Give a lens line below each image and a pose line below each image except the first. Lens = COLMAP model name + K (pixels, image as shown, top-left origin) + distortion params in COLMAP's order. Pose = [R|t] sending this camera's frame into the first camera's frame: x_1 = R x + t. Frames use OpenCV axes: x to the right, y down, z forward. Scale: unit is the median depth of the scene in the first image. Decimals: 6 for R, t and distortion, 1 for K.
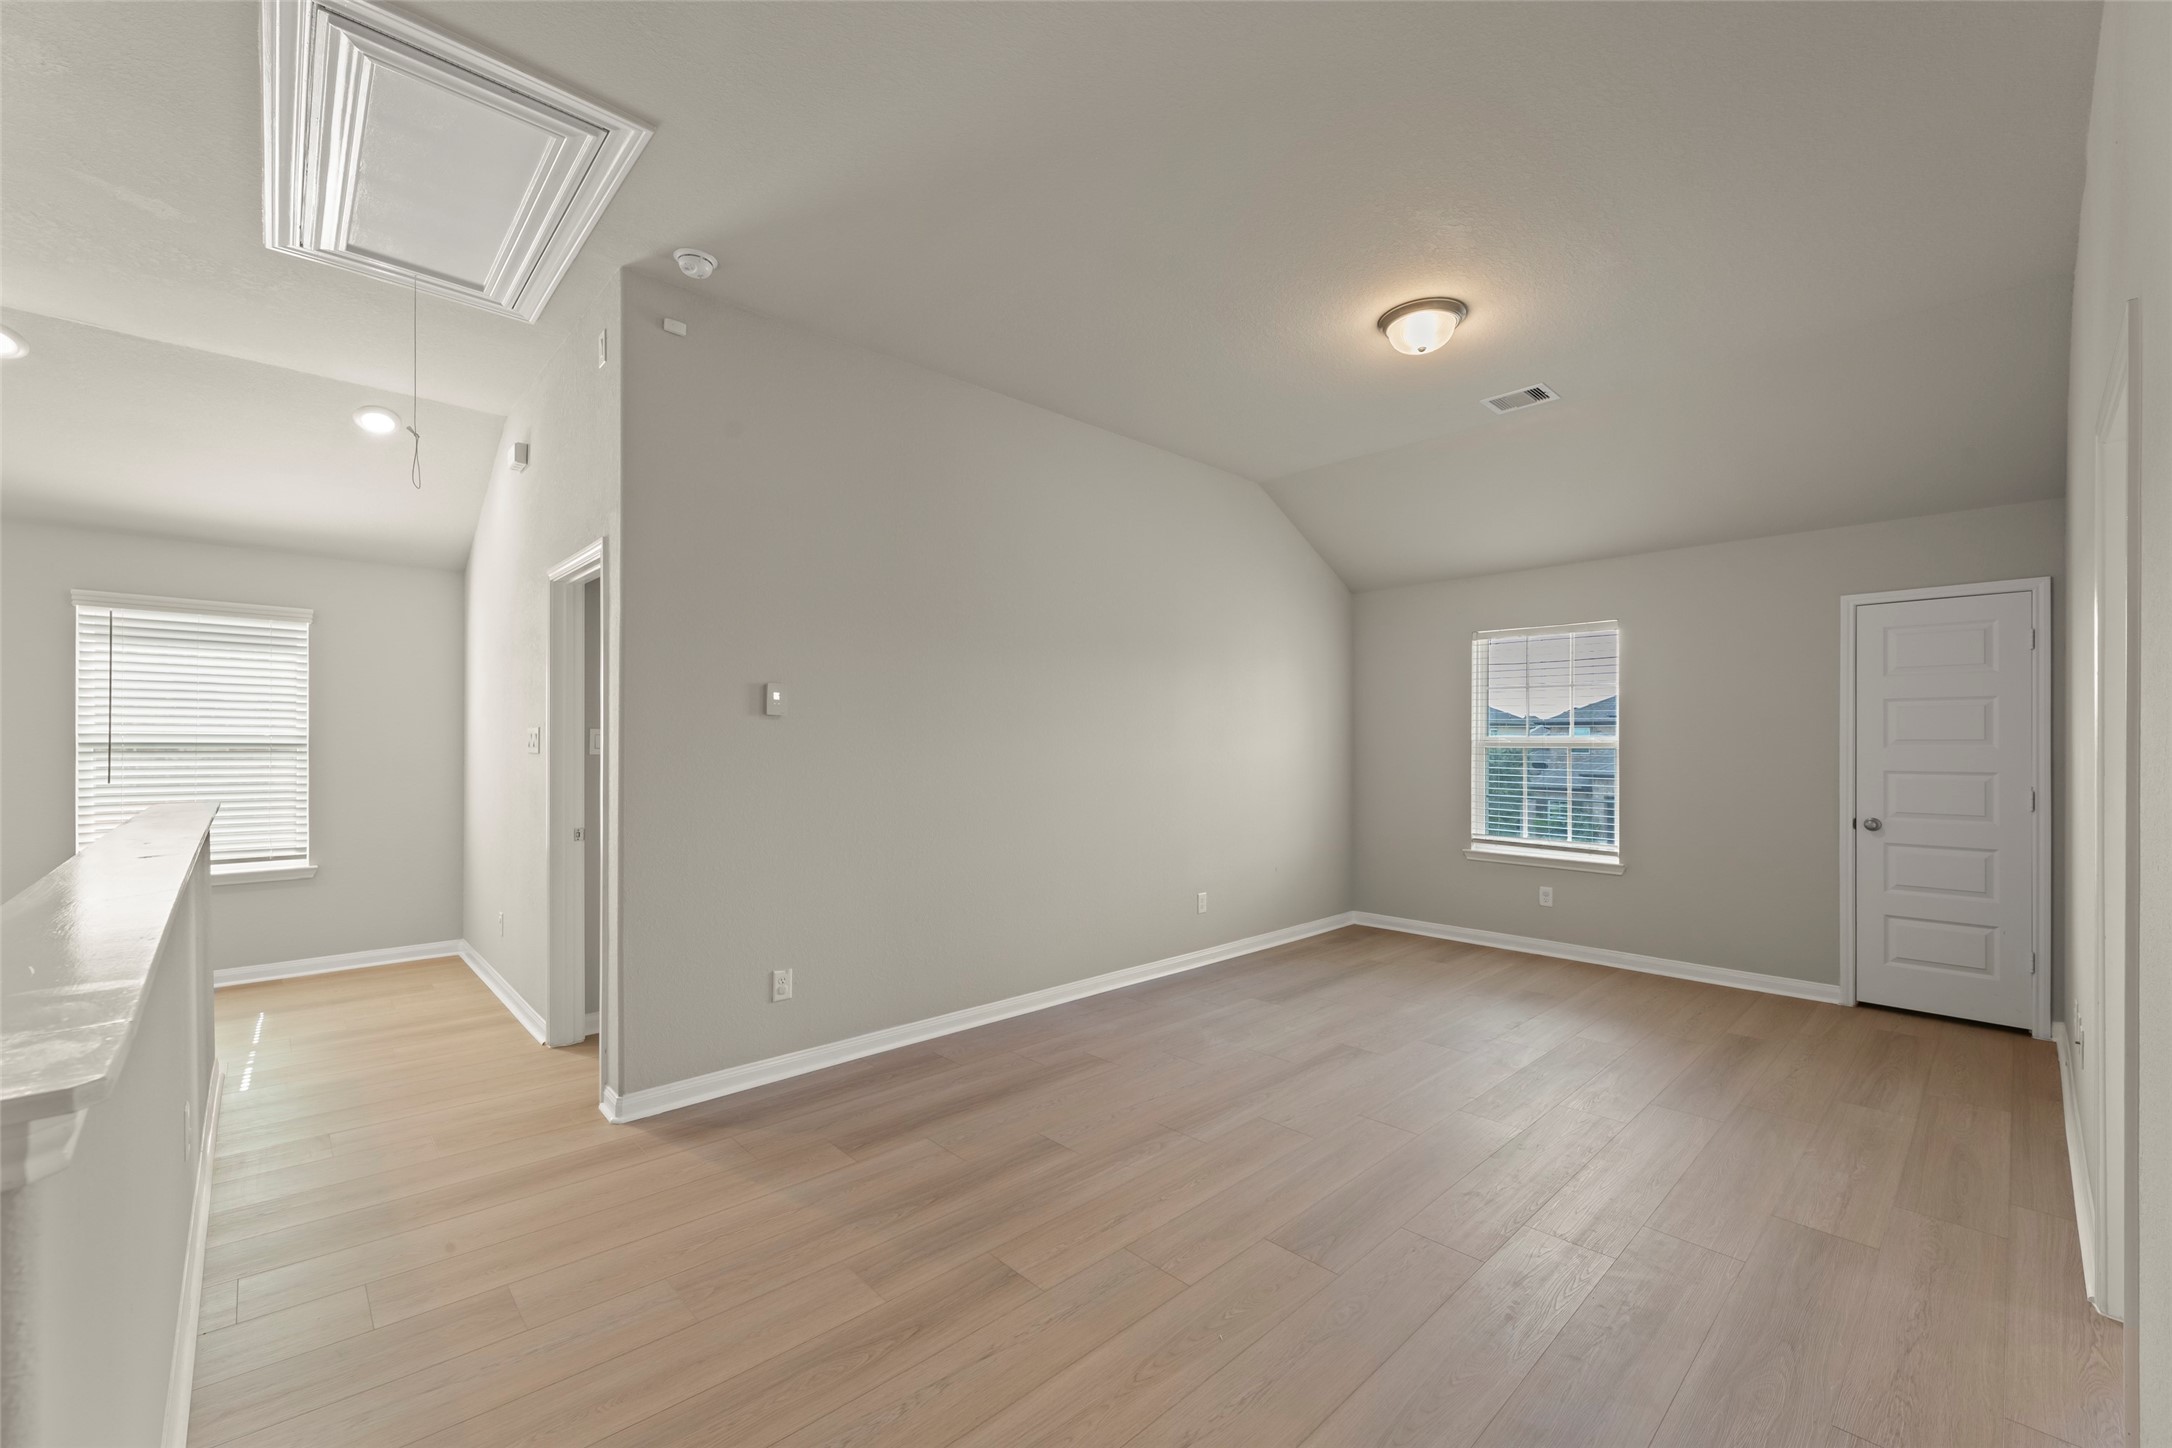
lens RADIAL K [[873.6, 0, 1081.1], [0, 873.6, 735.4], [0, 0, 1]] dist [-0.000962, 0.000971]
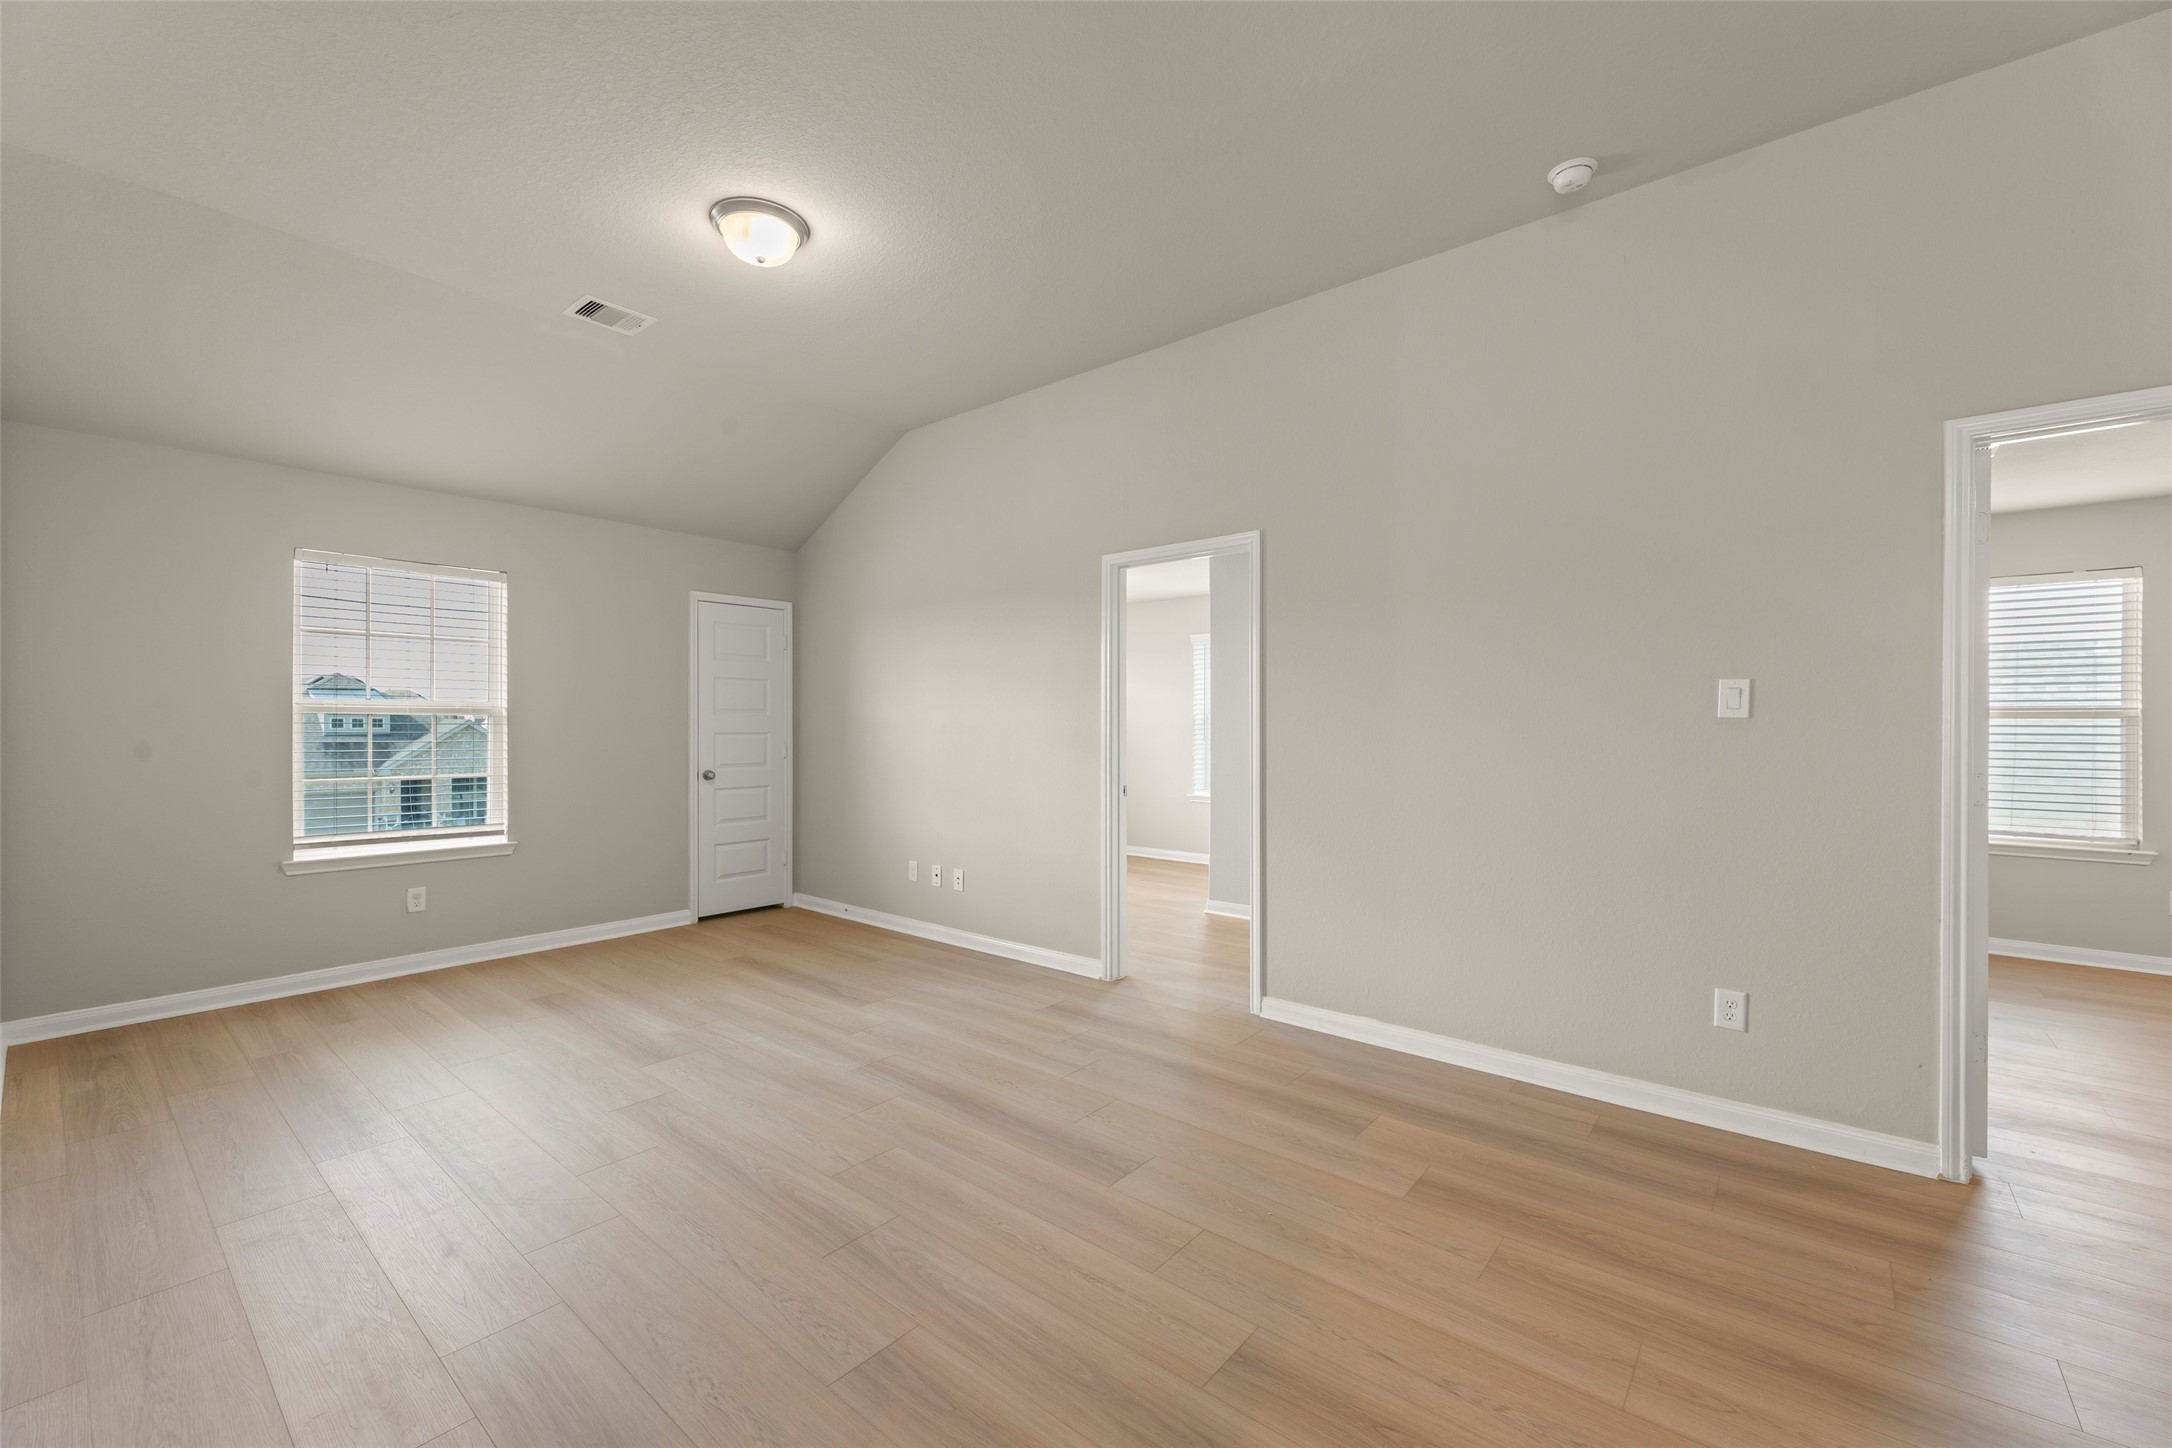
lens RADIAL K [[873.6, 0, 1083.7], [0, 873.6, 724.6], [0, 0, 1]] dist [-0.000962, 0.000971]
pose [[-0.117774, -0.003477, 0.993034, -0.416119], [-0.010355, 0.999944, 0.002273, 0.019643], [-0.992986, -0.010015, -0.117803, 0.606731]]
